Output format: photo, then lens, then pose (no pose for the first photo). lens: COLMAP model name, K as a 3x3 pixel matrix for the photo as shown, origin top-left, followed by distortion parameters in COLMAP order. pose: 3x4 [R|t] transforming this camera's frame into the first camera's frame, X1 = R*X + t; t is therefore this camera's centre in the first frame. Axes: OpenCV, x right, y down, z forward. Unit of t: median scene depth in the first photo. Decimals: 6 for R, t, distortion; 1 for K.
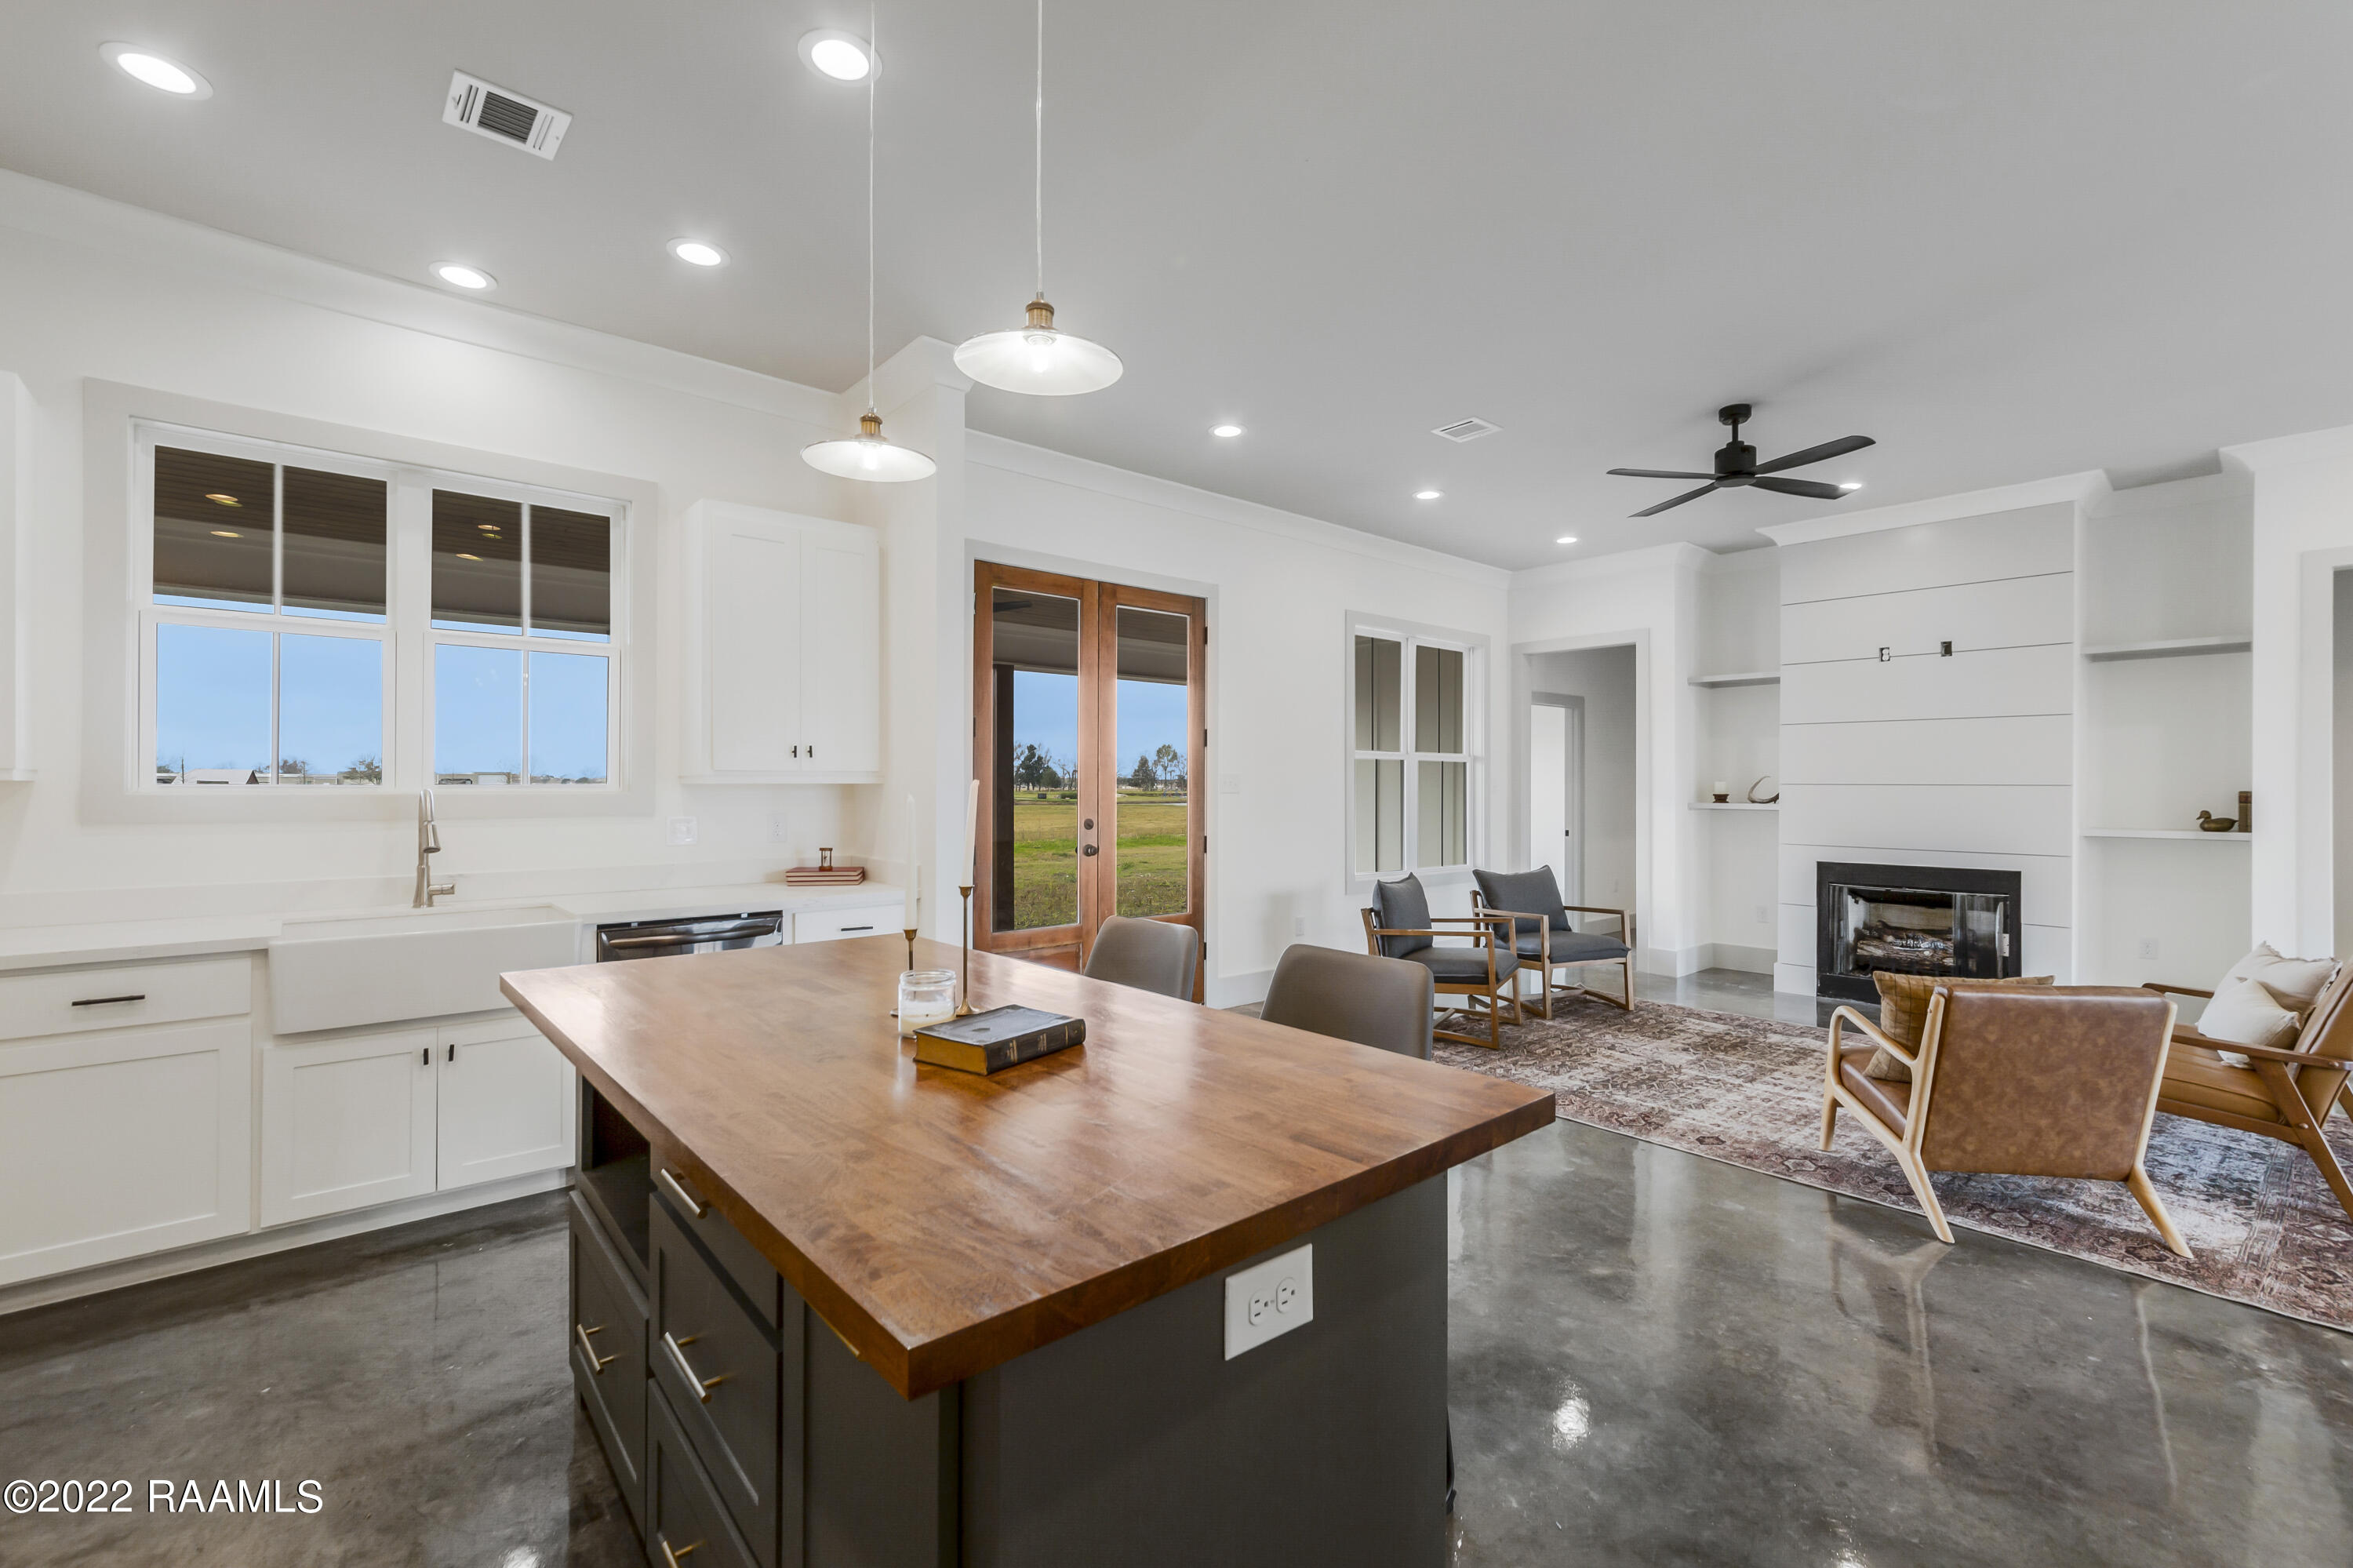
lens RADIAL K [[995.7, 0, 1178.3], [0, 995.7, 791.3], [0, 0, 1]] dist [0.000014, 0.000094]
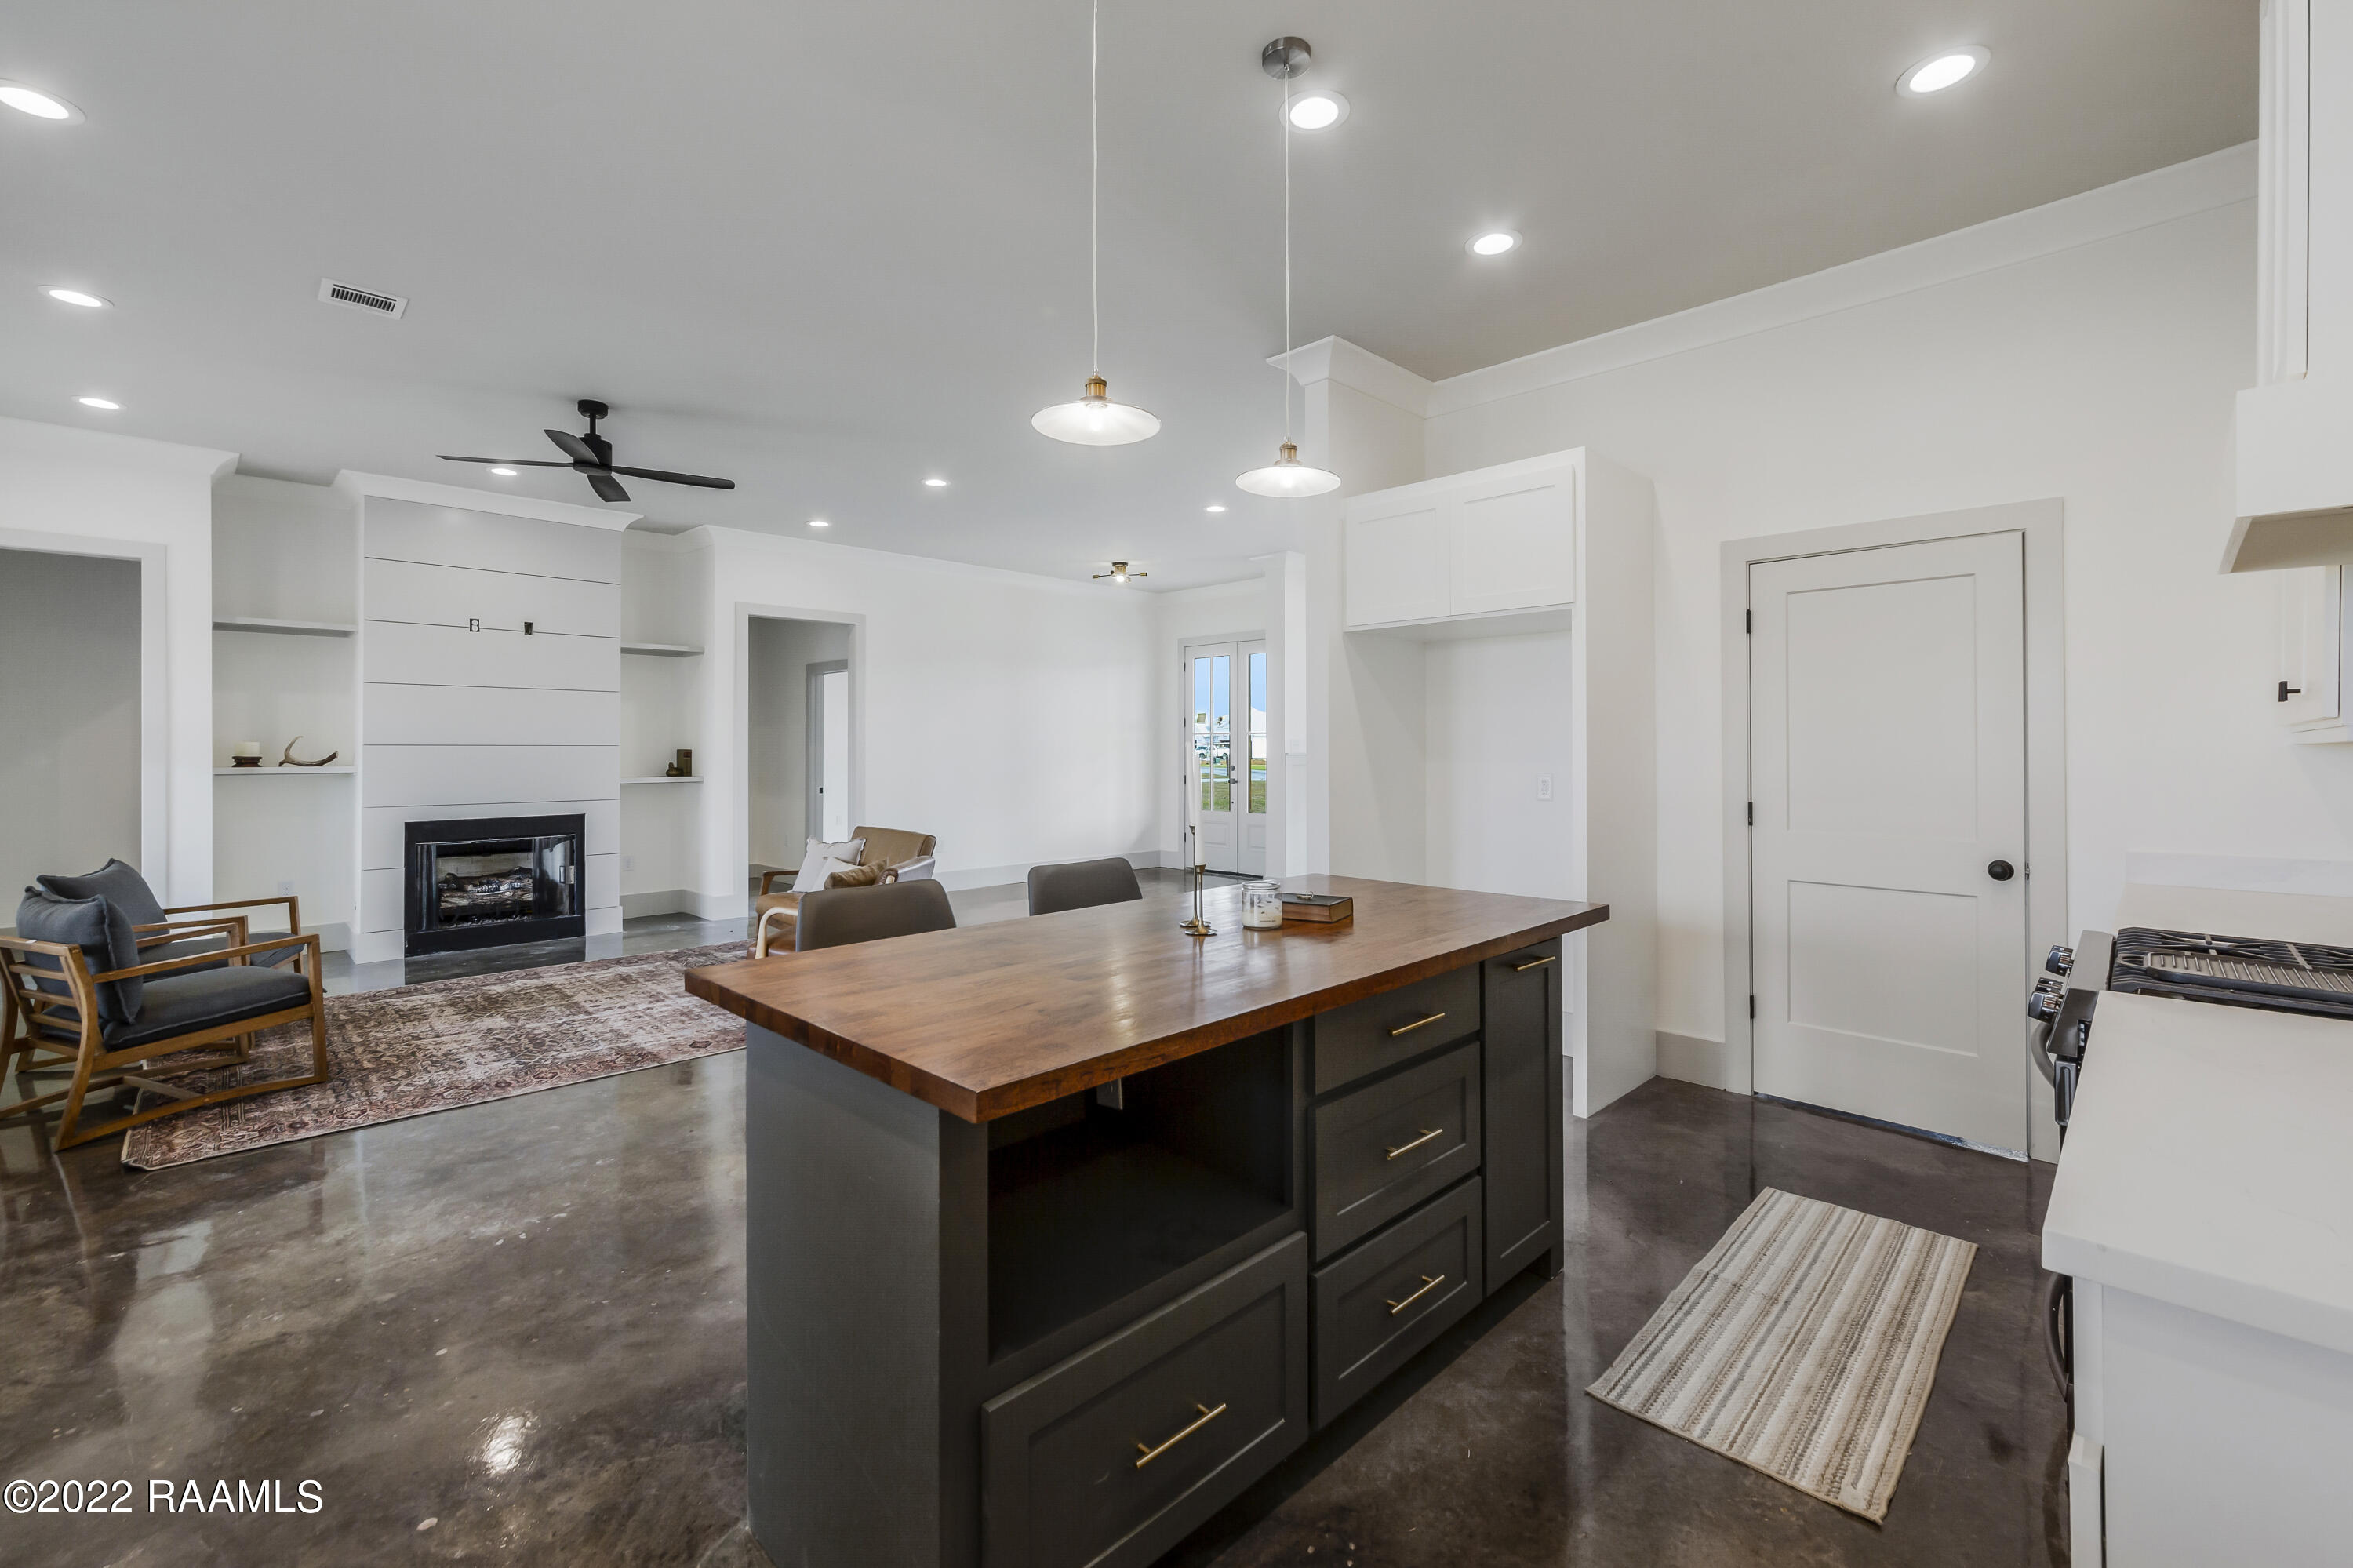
lens RADIAL K [[981.5, 0, 1176.2], [0, 981.5, 765.6], [0, 0, 1]] dist [0.002918, 0.000738]
pose [[-0.068245, -0.024184, 0.997375, -0.419801], [0.006398, 0.999675, 0.024678, -0.006226], [-0.997648, 0.008065, -0.068068, 0.318175]]
